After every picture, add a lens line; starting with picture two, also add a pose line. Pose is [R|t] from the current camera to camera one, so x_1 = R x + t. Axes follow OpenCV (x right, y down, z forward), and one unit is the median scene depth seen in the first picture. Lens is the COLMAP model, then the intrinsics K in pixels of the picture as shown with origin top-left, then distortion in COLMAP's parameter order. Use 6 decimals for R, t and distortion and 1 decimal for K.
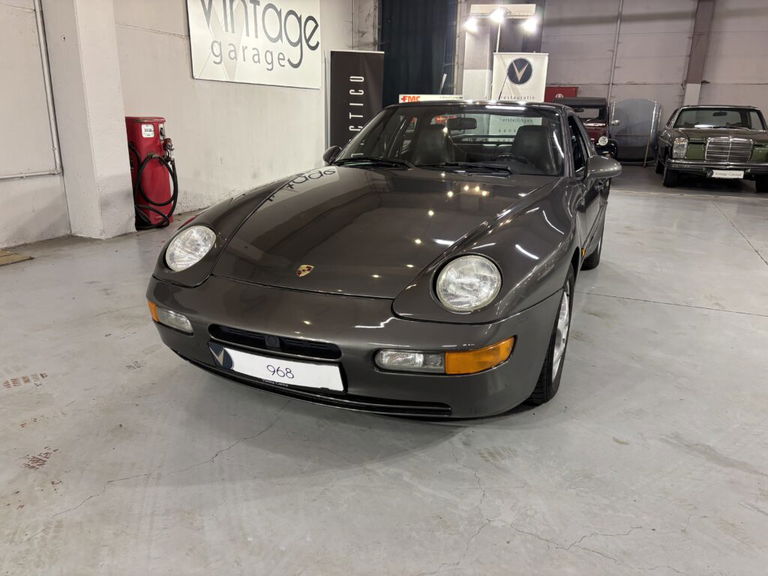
lens RADIAL K [[589.8, 0, 391.6], [0, 589.8, 281.5], [0, 0, 1]] dist [0.013342, -0.003521]
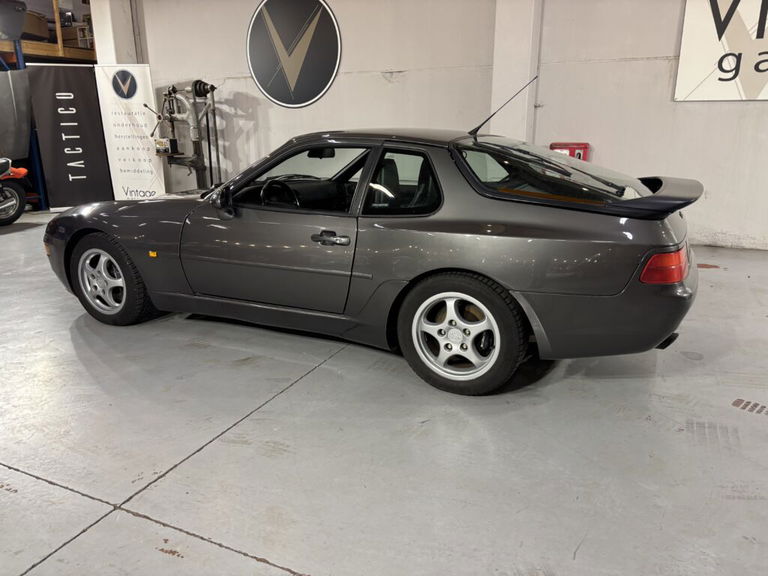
lens RADIAL K [[586.8, 0, 382.8], [0, 586.8, 288.1], [0, 0, 1]] dist [0.065086, -0.087216]
pose [[-0.059916, 0.248019, -0.966901, 0.599415], [-0.274147, 0.927305, 0.254851, -0.170896], [0.959820, 0.280342, 0.012433, 0.586282]]
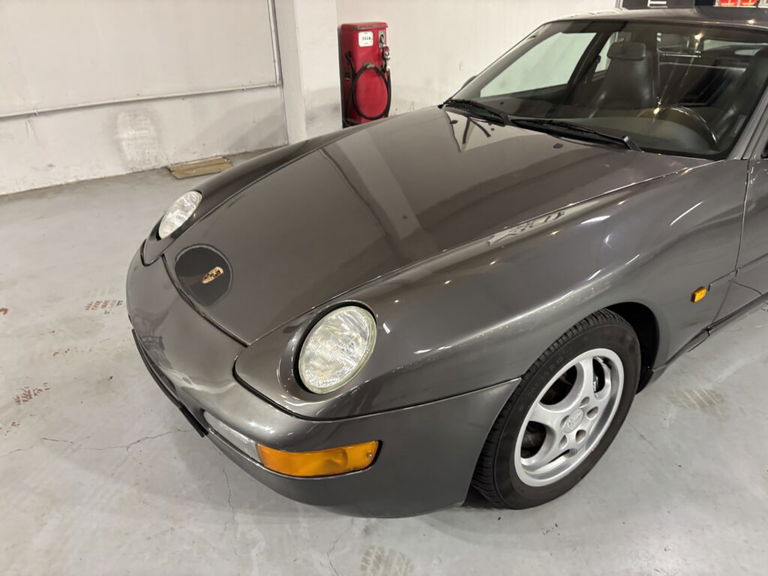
lens RADIAL K [[591.1, 0, 384.2], [0, 591.1, 292.4], [0, 0, 1]] dist [0.001999, -0.001255]
pose [[0.841415, 0.212201, -0.496982, 0.141877], [-0.109057, 0.967432, 0.228435, -0.063174], [0.529270, -0.138010, 0.837154, 0.124017]]
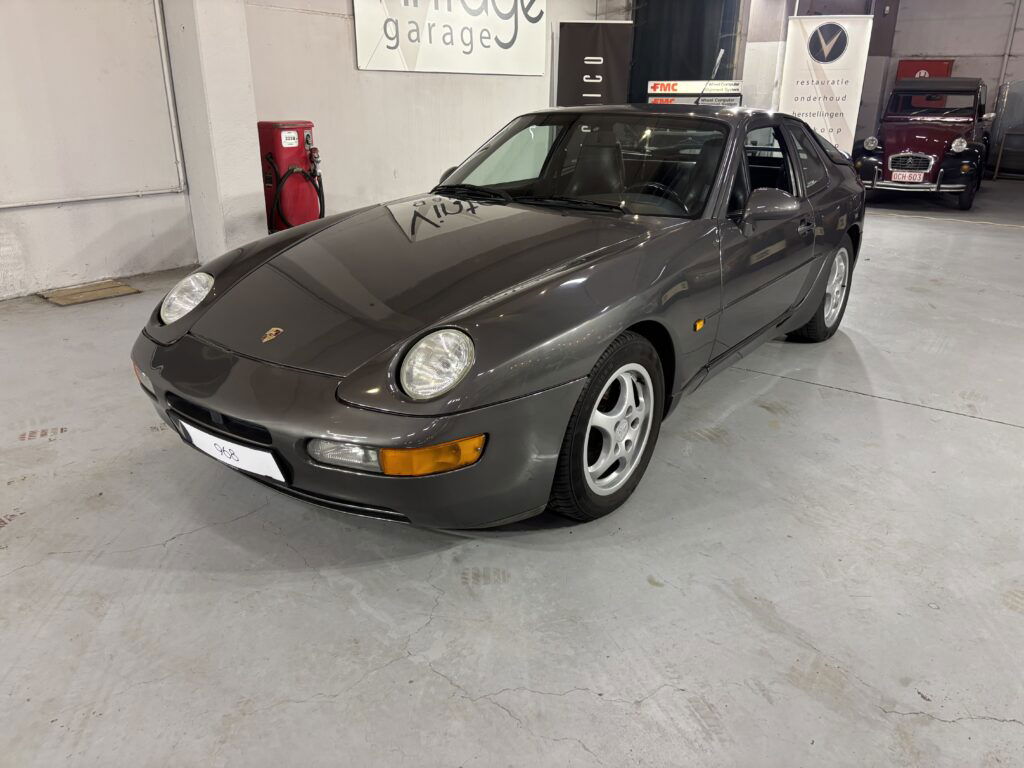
lens RADIAL K [[781.9, 0, 520.1], [0, 781.9, 380.4], [0, 0, 1]] dist [0.058130, -0.079234]
pose [[0.971468, 0.069907, -0.226634, 0.133913], [-0.054135, 0.995707, 0.075084, -0.017018], [0.230910, -0.060673, 0.971082, -0.003175]]
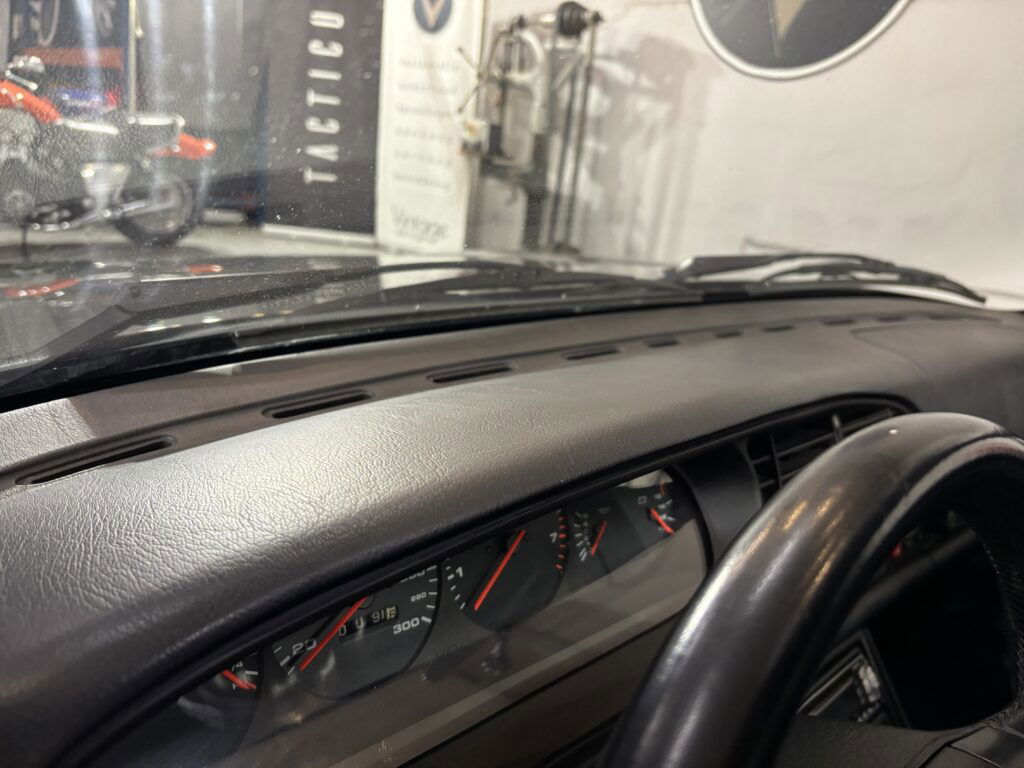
lens RADIAL K [[800.2, 0, 525.6], [0, 800.2, 382.1], [0, 0, 1]] dist [0.006481, -0.067198]
pose [[-0.421836, 0.192439, -0.886014, 0.127518], [-0.374908, 0.852737, 0.363707, -0.109709], [0.825529, 0.485599, -0.287568, 0.479070]]
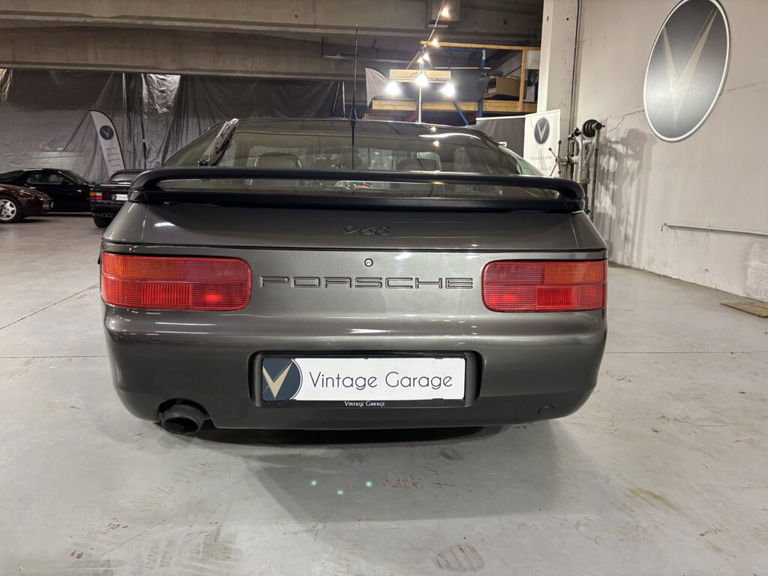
lens RADIAL K [[583.0, 0, 377.6], [0, 583.0, 288.7], [0, 0, 1]] dist [0.066576, -0.085038]
pose [[-0.891254, 0.036614, -0.452024, 0.260607], [-0.163317, 0.903947, 0.395231, -0.234385], [0.423077, 0.426074, -0.799667, 0.958167]]
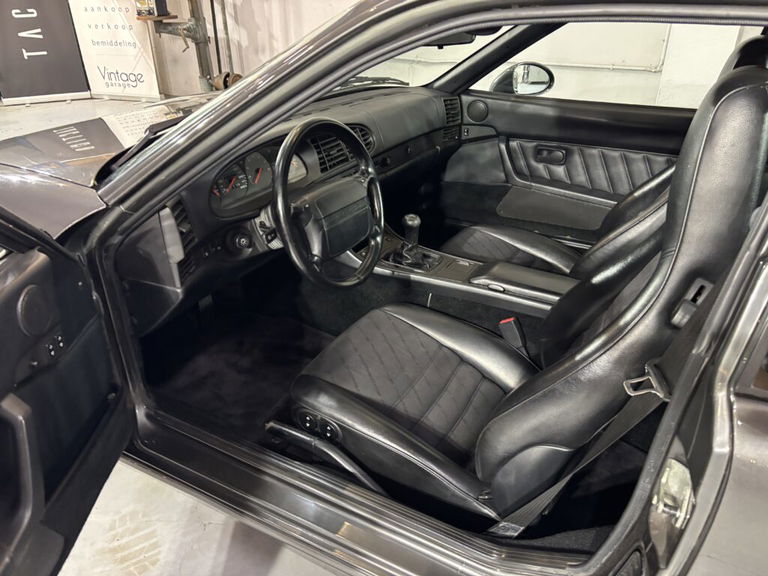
lens RADIAL K [[583.0, 0, 377.6], [0, 583.0, 288.7], [0, 0, 1]] dist [0.066576, -0.085038]
pose [[-0.133835, 0.441891, -0.887029, 0.255029], [-0.271666, 0.844433, 0.461660, -0.142985], [0.953040, 0.302762, 0.007032, 0.511667]]
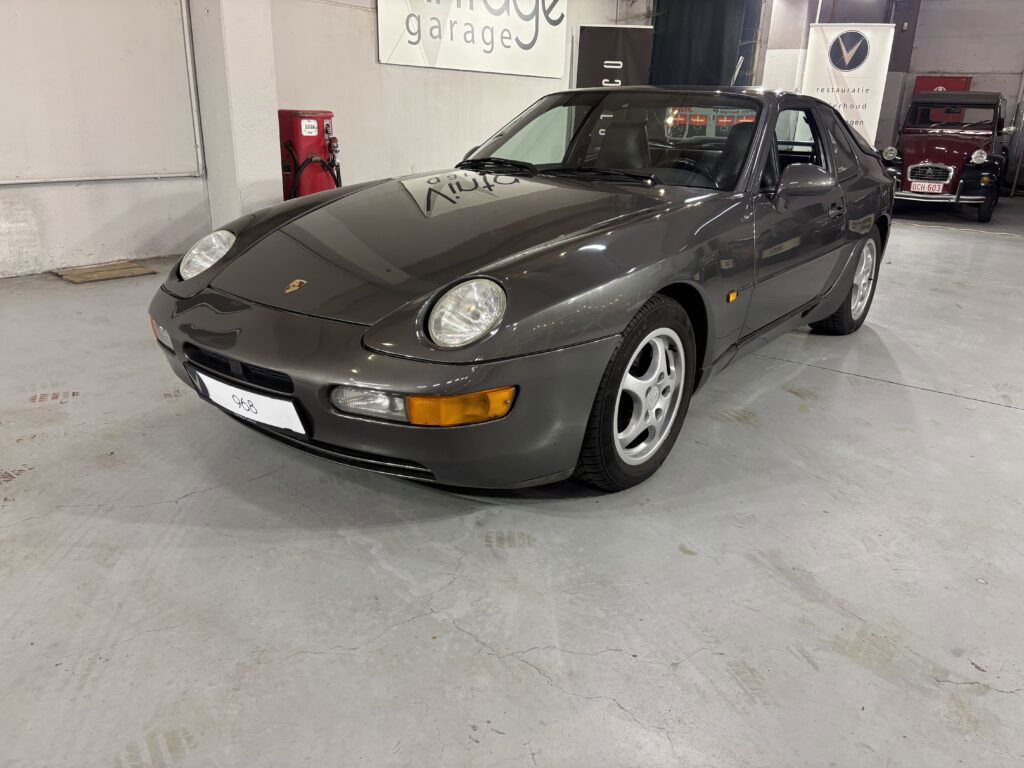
lens RADIAL K [[781.2, 0, 519.5], [0, 781.2, 377.9], [0, 0, 1]] dist [0.061500, -0.084840]
pose [[0.967707, 0.088959, -0.235858, 0.123601], [-0.078924, 0.995541, 0.051672, 0.007816], [0.239403, -0.031388, 0.970413, 0.004865]]
